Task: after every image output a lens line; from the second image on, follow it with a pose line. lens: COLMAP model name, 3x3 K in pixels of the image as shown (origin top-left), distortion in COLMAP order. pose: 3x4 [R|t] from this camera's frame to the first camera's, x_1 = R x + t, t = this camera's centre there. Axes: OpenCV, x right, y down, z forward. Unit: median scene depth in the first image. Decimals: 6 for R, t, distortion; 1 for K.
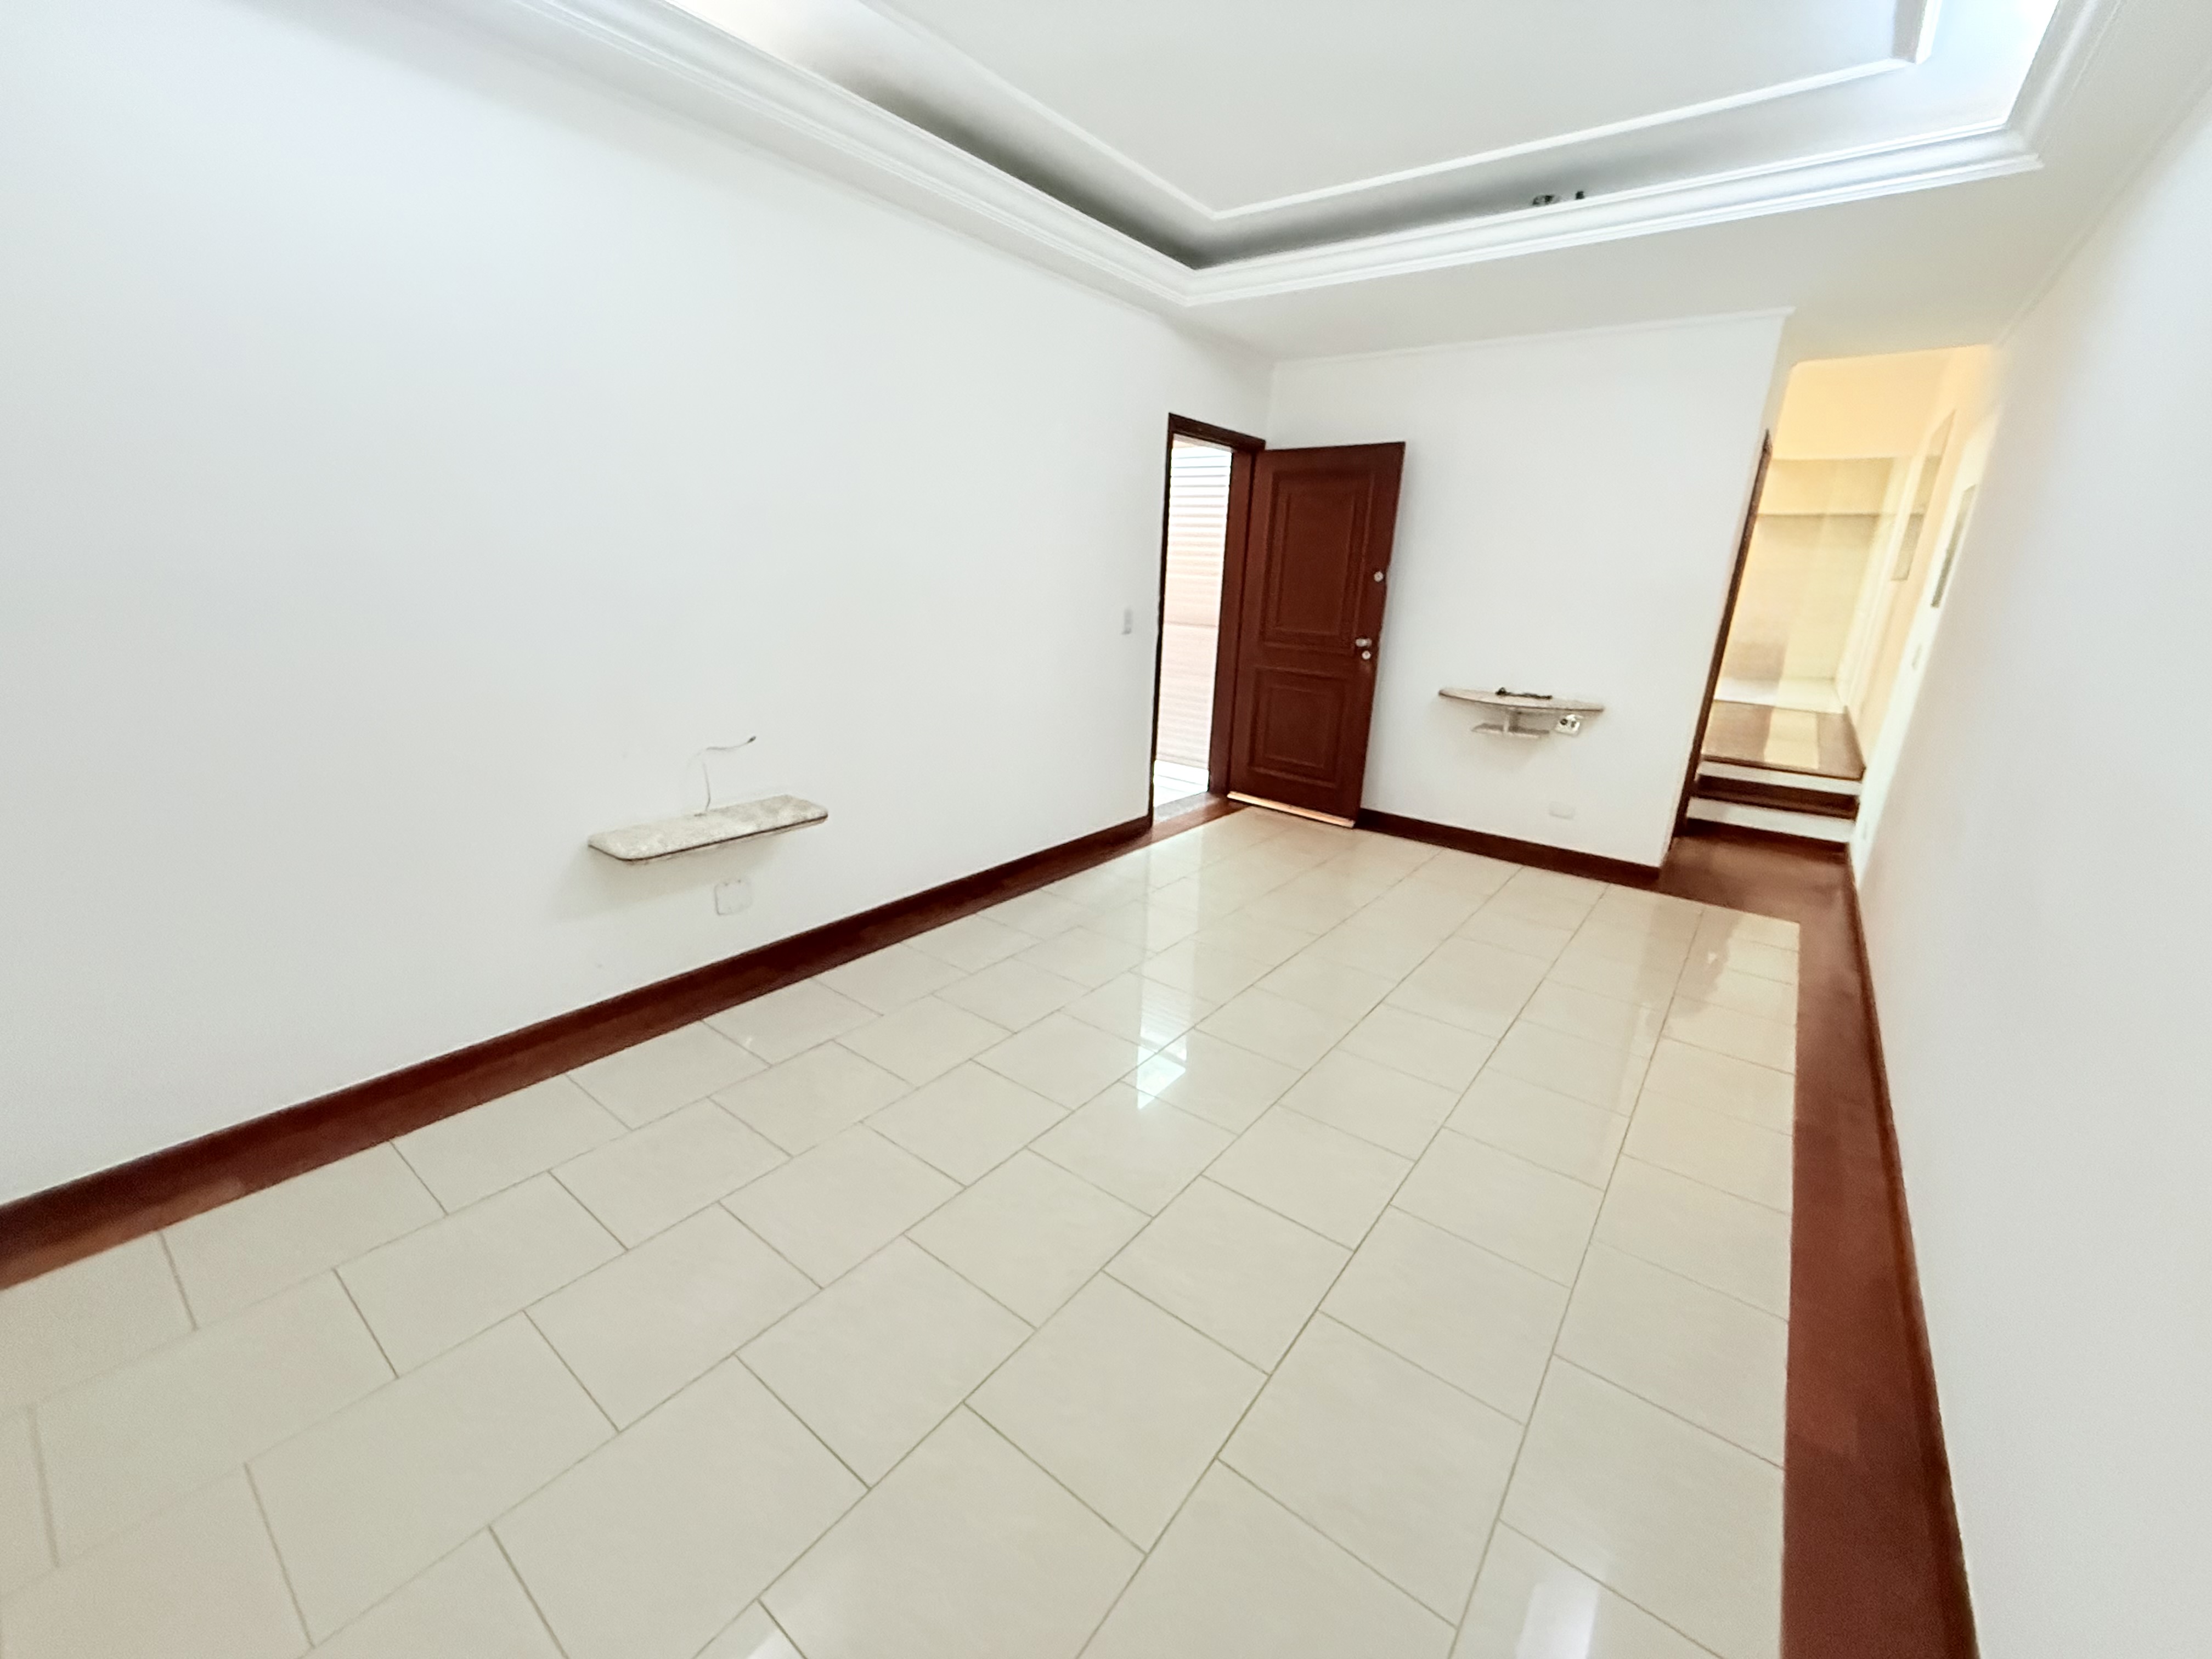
lens RADIAL K [[885.3, 0, 1093.9], [0, 885.3, 822.2], [0, 0, 1]] dist [0.000534, 0.000028]
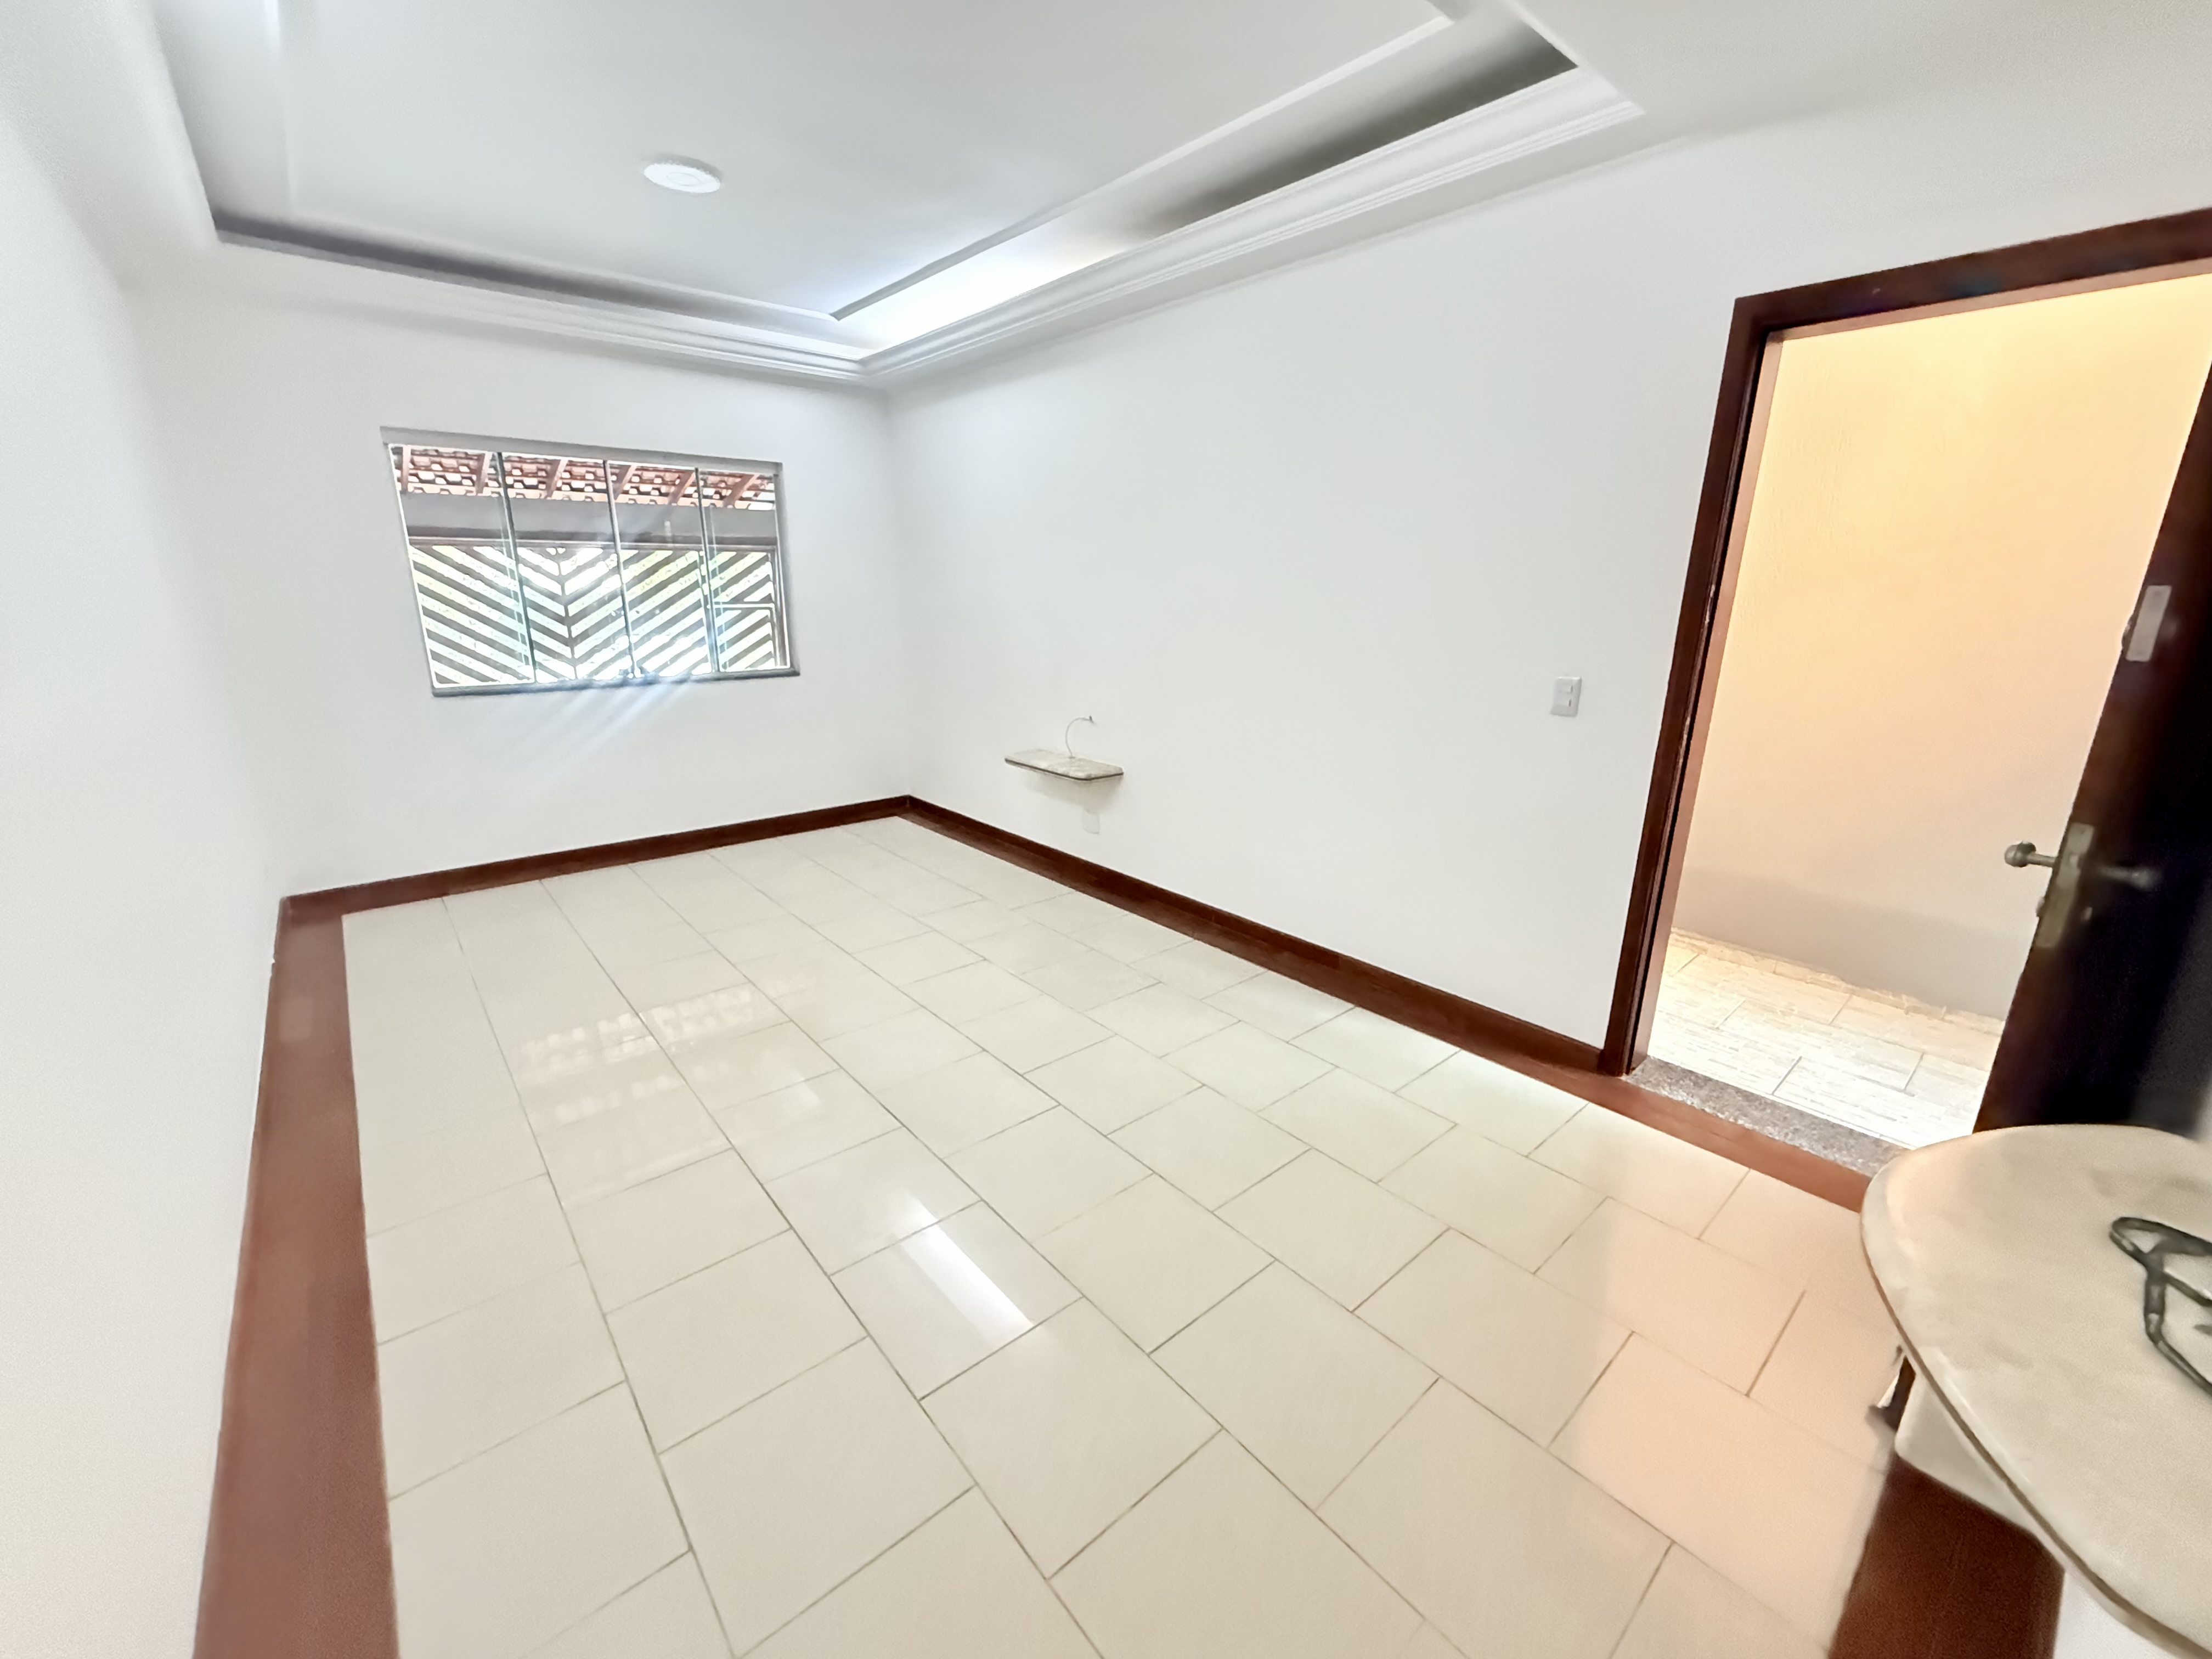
lens RADIAL K [[885.3, 0, 1110.8], [0, 885.3, 836.4], [0, 0, 1]] dist [0.000534, 0.000028]
pose [[-0.184530, 0.231321, -0.955217, 0.834775], [-0.289981, 0.915826, 0.277801, -0.261568], [0.939074, 0.328257, -0.101918, 0.968615]]
